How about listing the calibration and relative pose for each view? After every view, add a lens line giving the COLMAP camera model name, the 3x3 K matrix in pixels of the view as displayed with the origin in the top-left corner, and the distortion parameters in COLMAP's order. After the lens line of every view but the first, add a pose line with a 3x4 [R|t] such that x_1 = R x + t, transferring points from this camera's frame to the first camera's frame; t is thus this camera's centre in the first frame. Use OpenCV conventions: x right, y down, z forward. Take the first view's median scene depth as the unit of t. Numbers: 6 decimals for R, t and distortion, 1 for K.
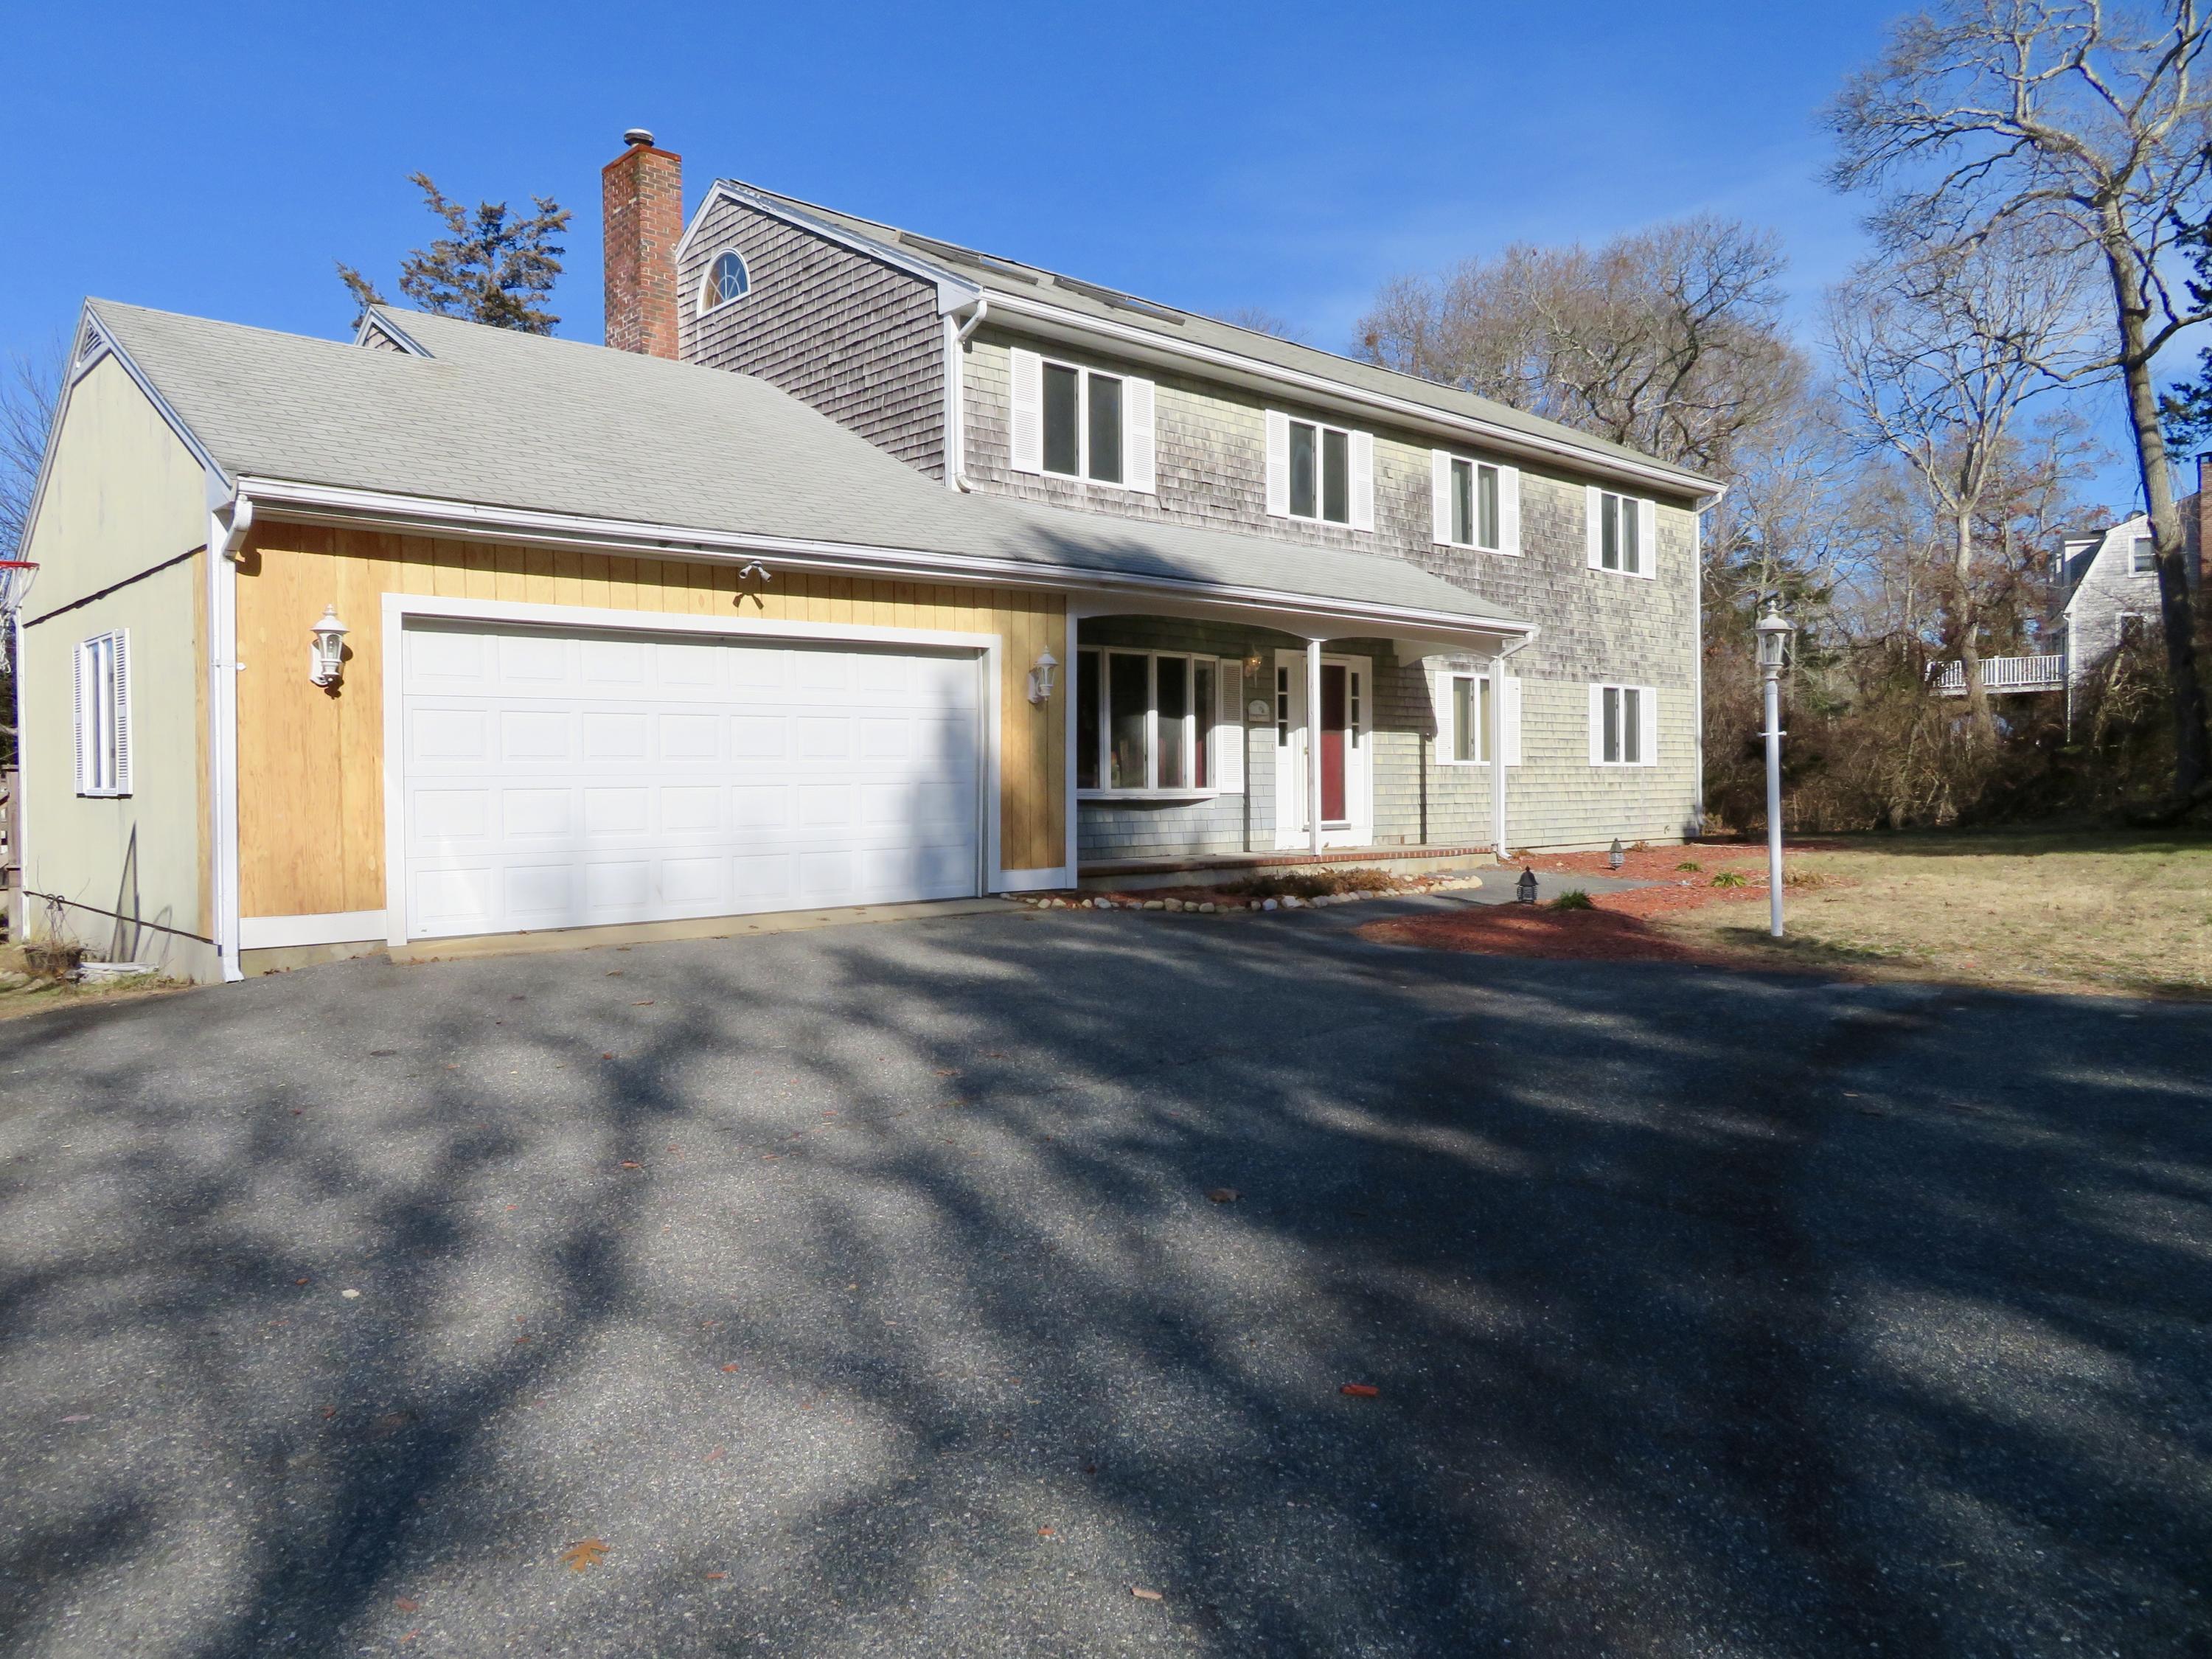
lens RADIAL K [[1580.6, 0, 1111.4], [0, 1580.6, 831.4], [0, 0, 1]] dist [-0.007508, 0.001202]
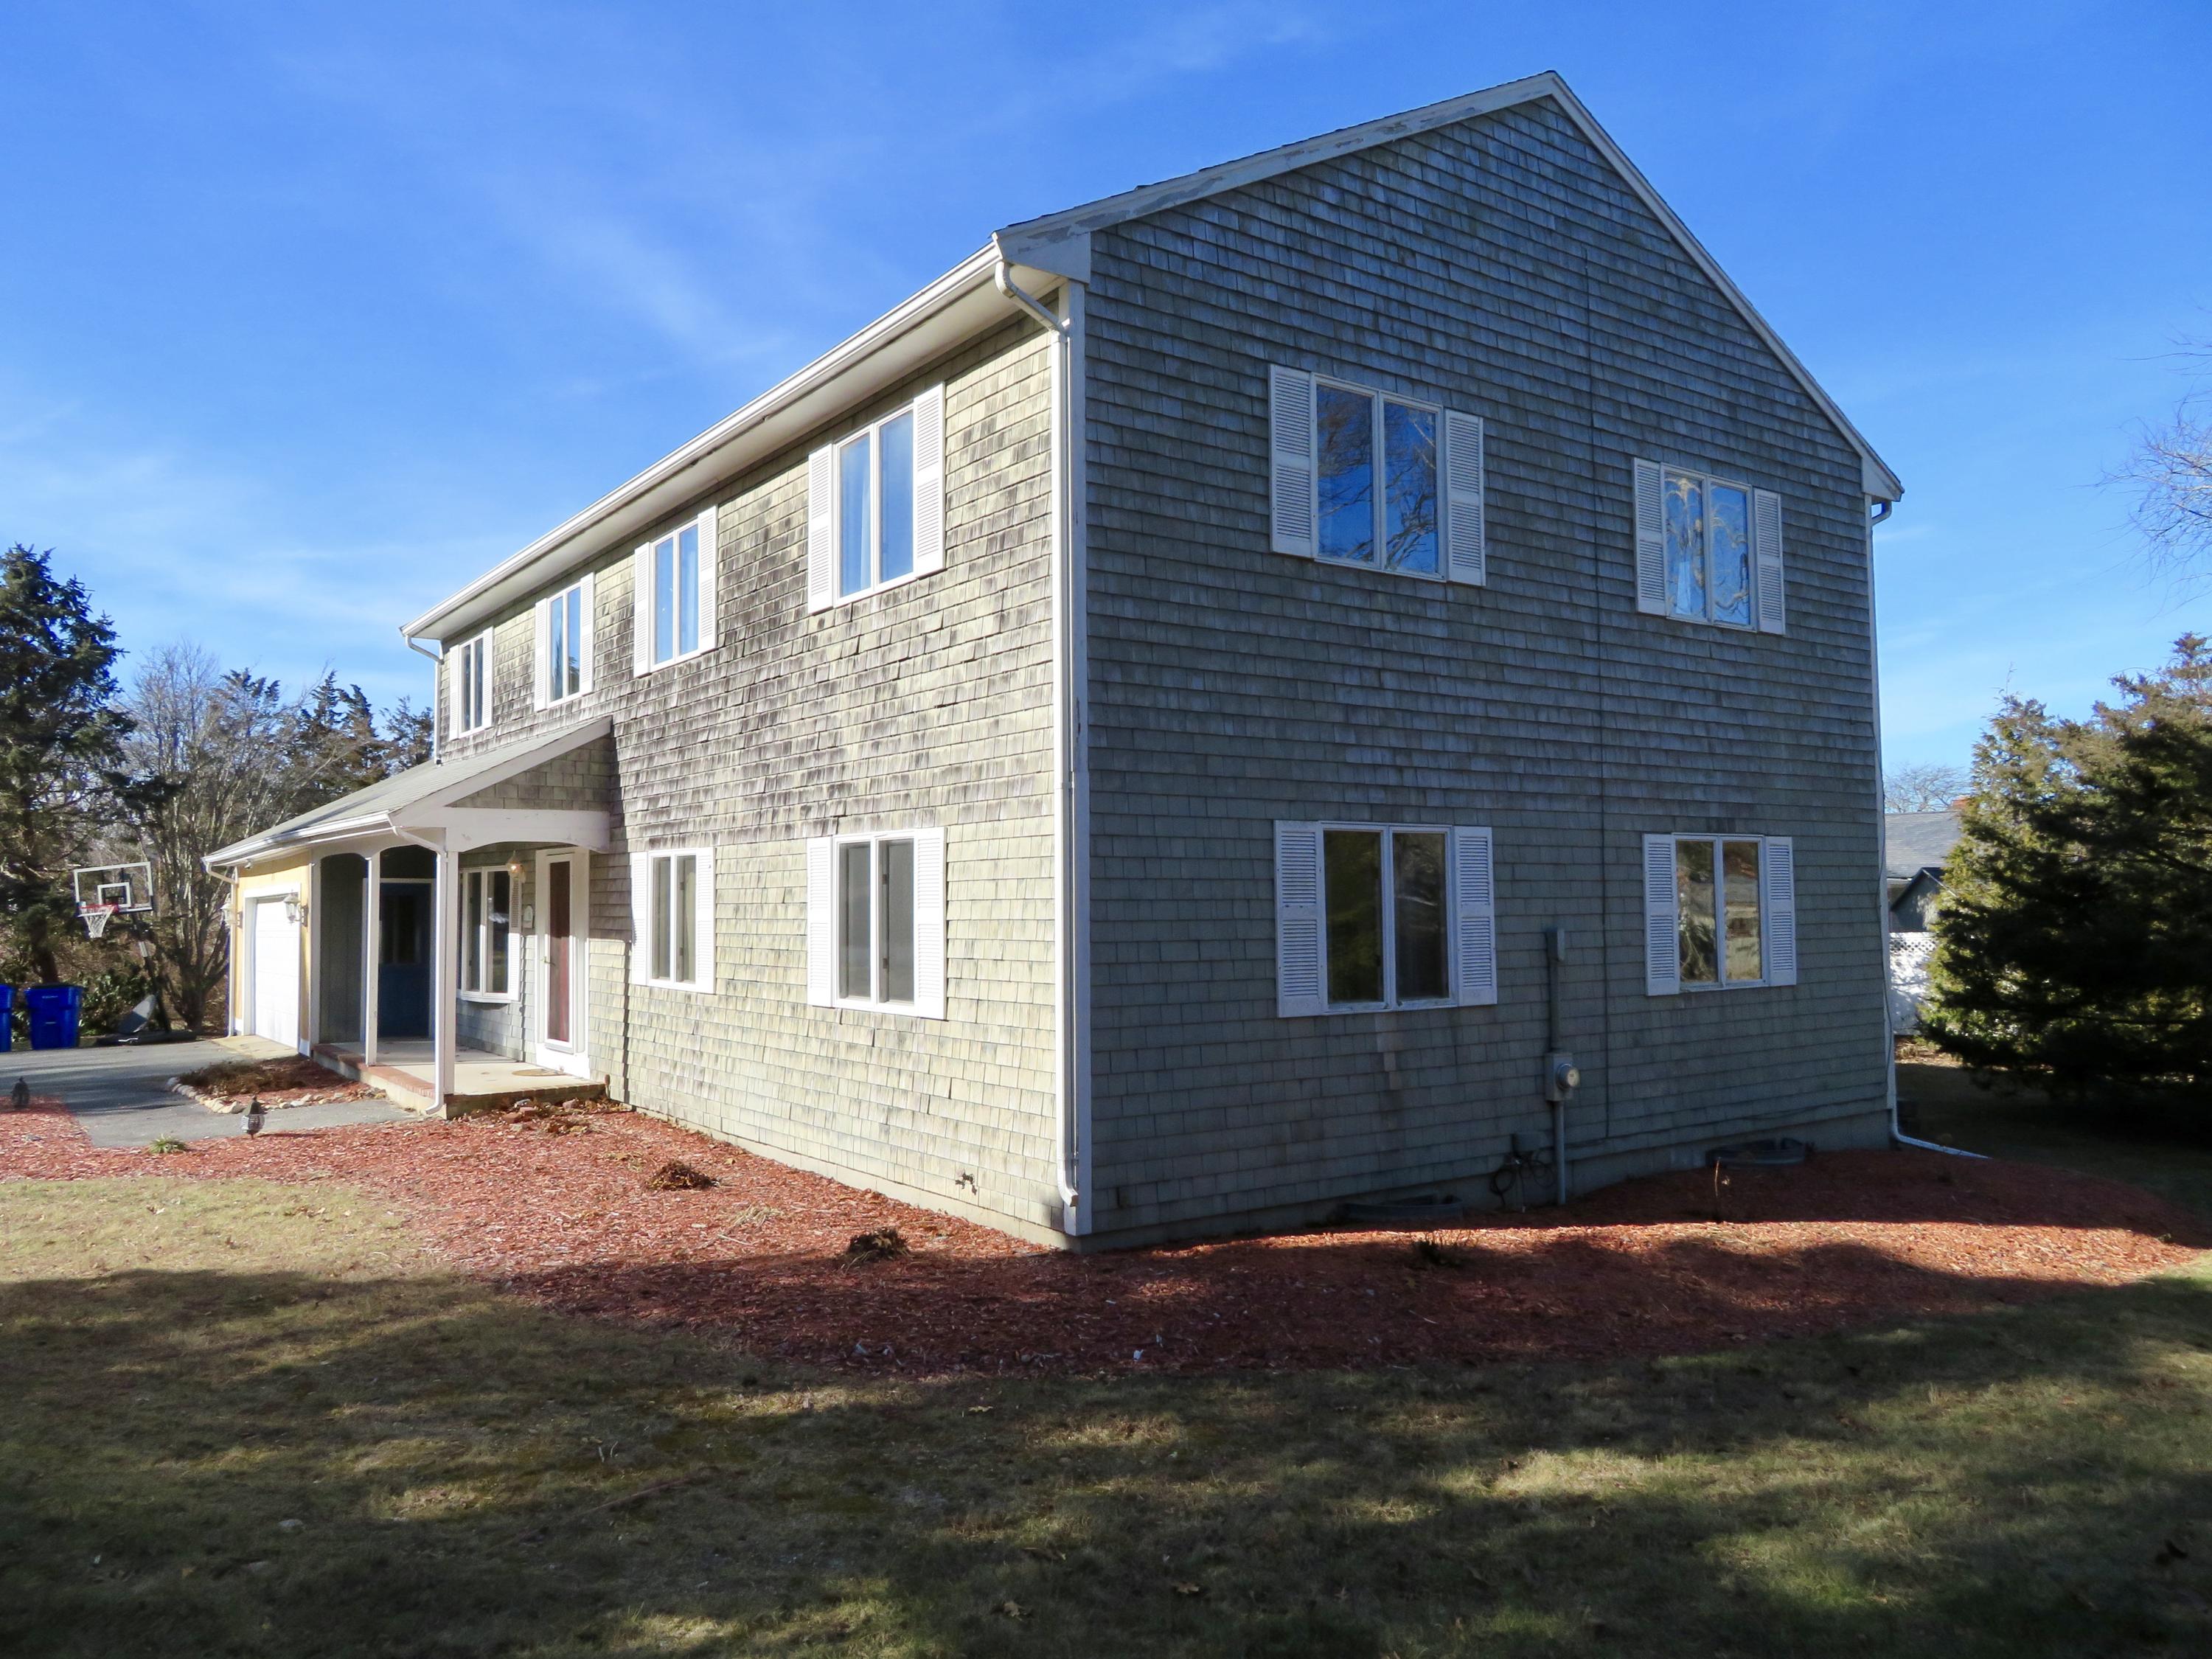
lens RADIAL K [[1580.6, 0, 1111.4], [0, 1580.6, 831.4], [0, 0, 1]] dist [-0.007508, 0.001202]
pose [[-0.116355, -0.030912, -0.992727, 0.996751], [-0.010557, 0.999498, -0.029885, -0.103005], [0.993152, 0.007003, -0.116623, 1.449011]]
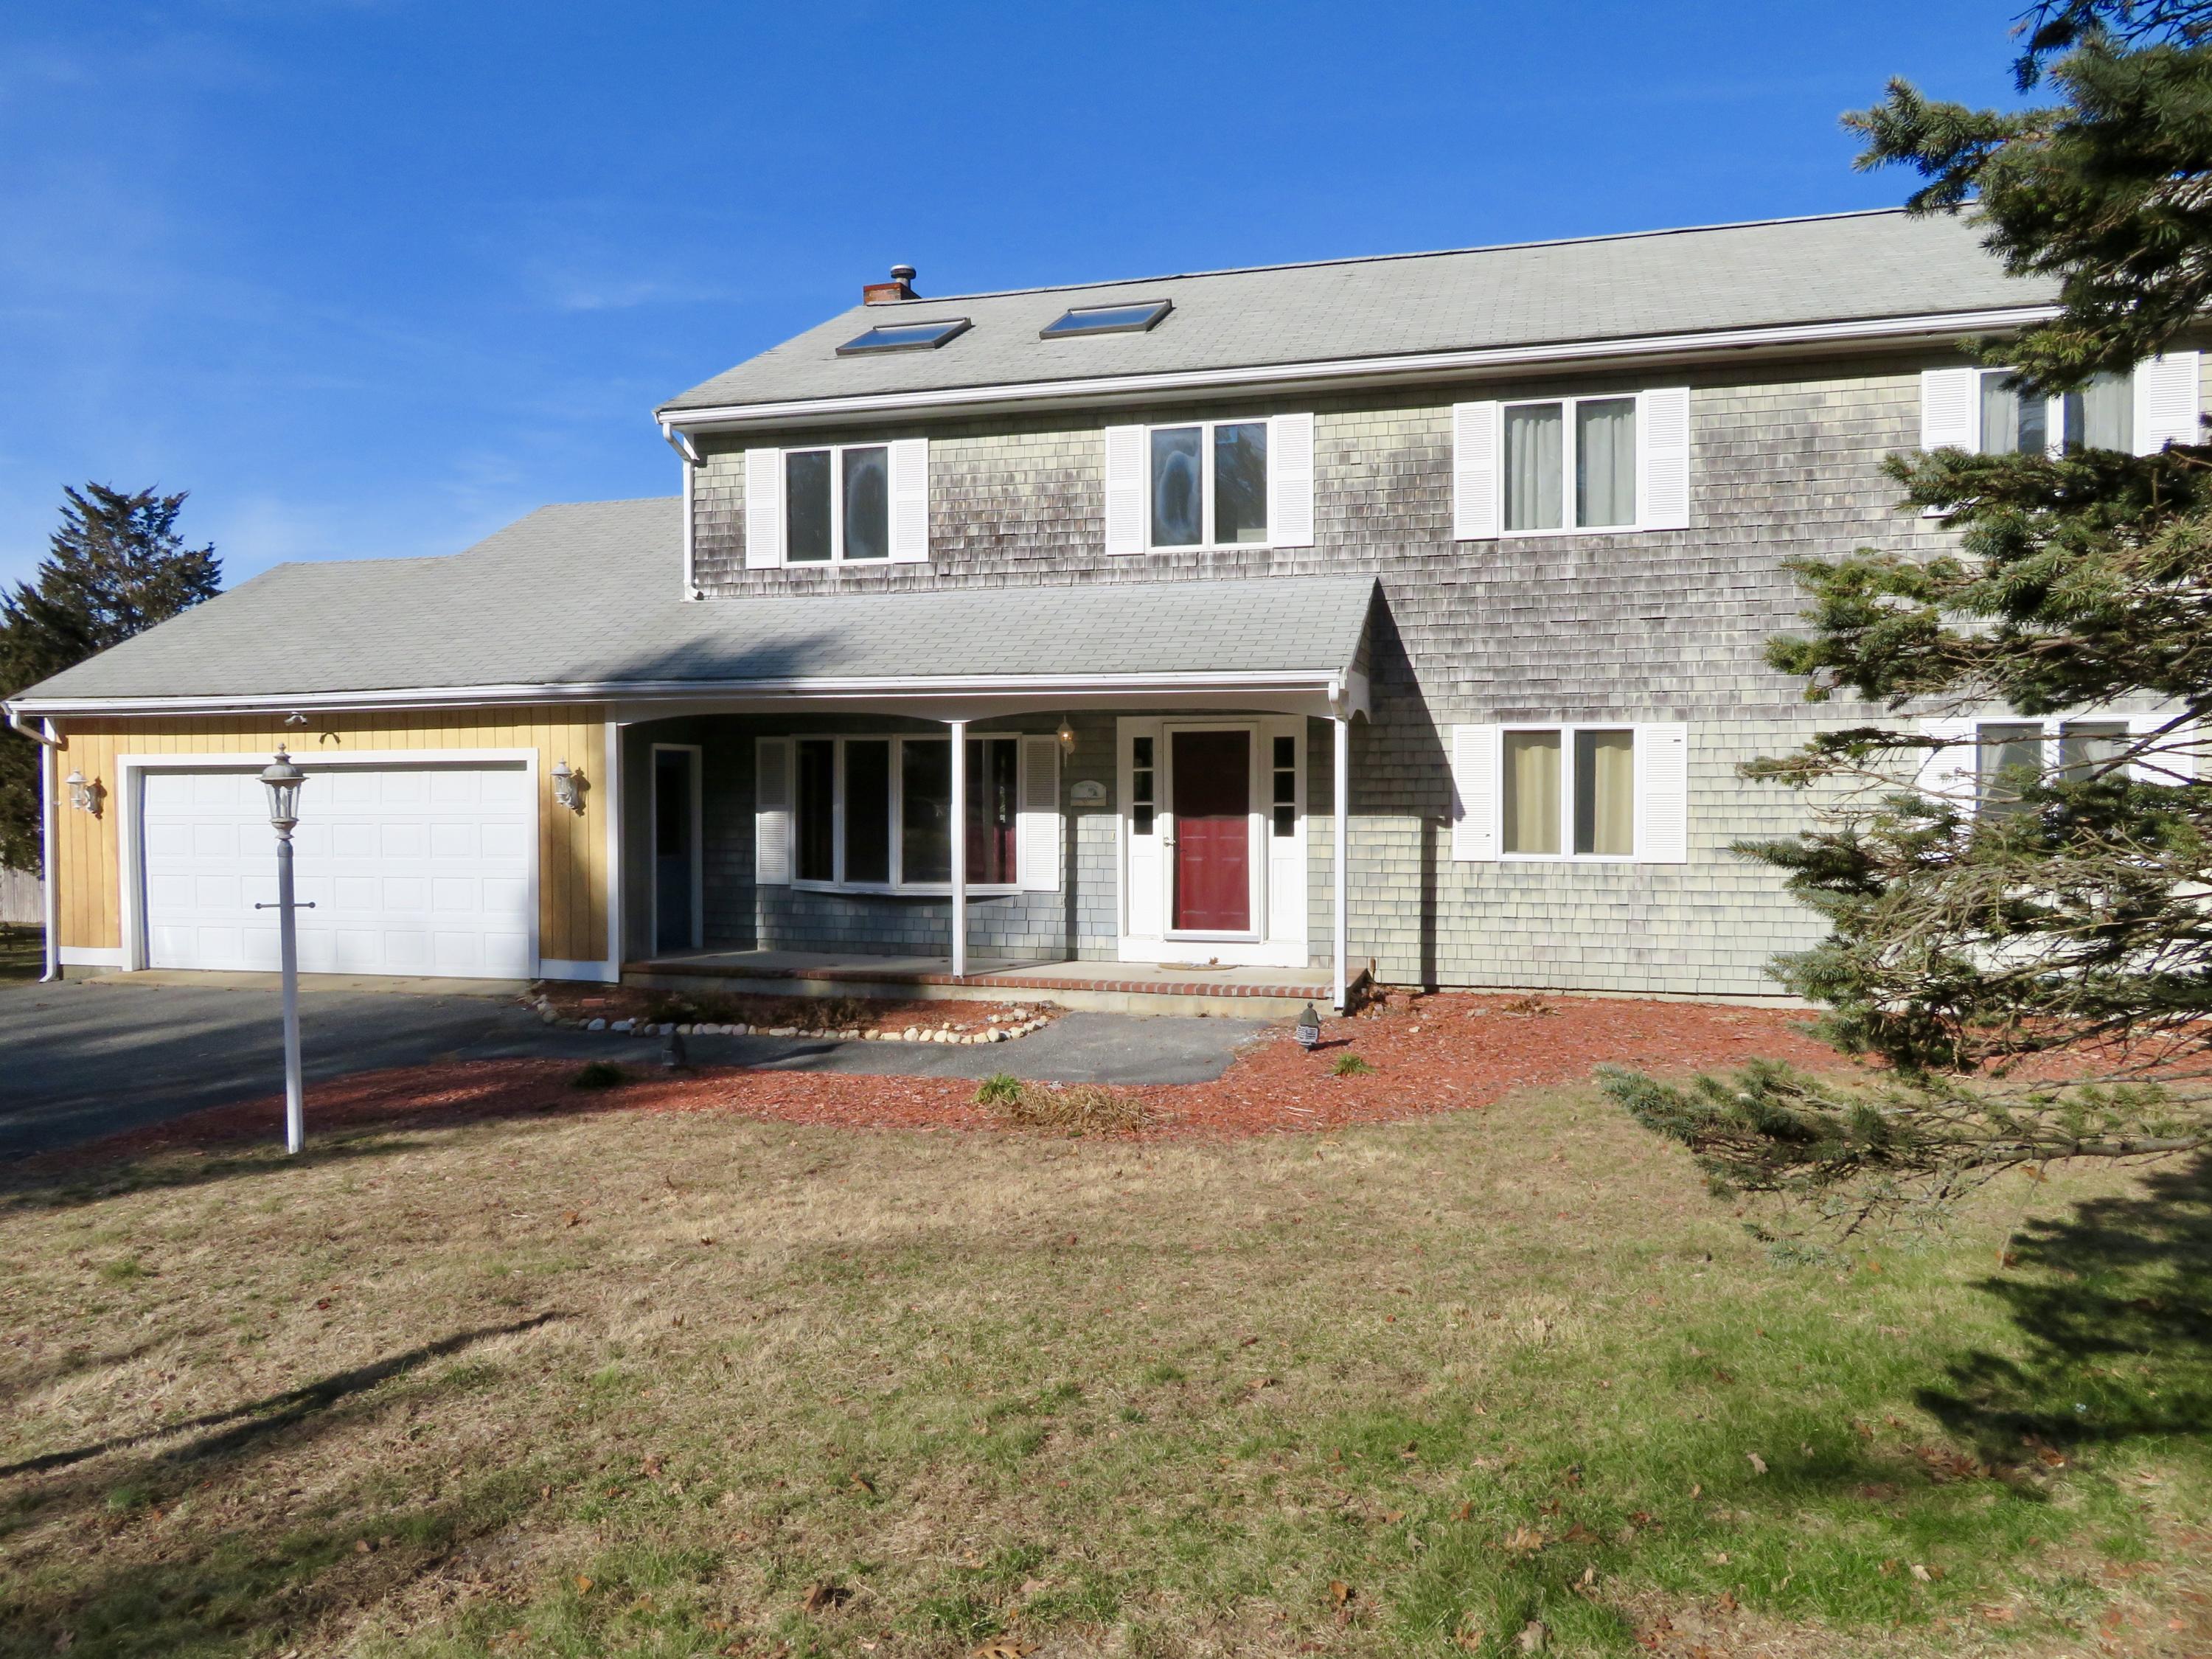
lens RADIAL K [[1580.6, 0, 1111.4], [0, 1580.6, 831.4], [0, 0, 1]] dist [-0.007508, 0.001202]
pose [[0.522743, 0.028292, -0.852021, 0.799950], [-0.024818, 0.999531, 0.017964, -0.071018], [0.852129, 0.011755, 0.523199, 0.568870]]
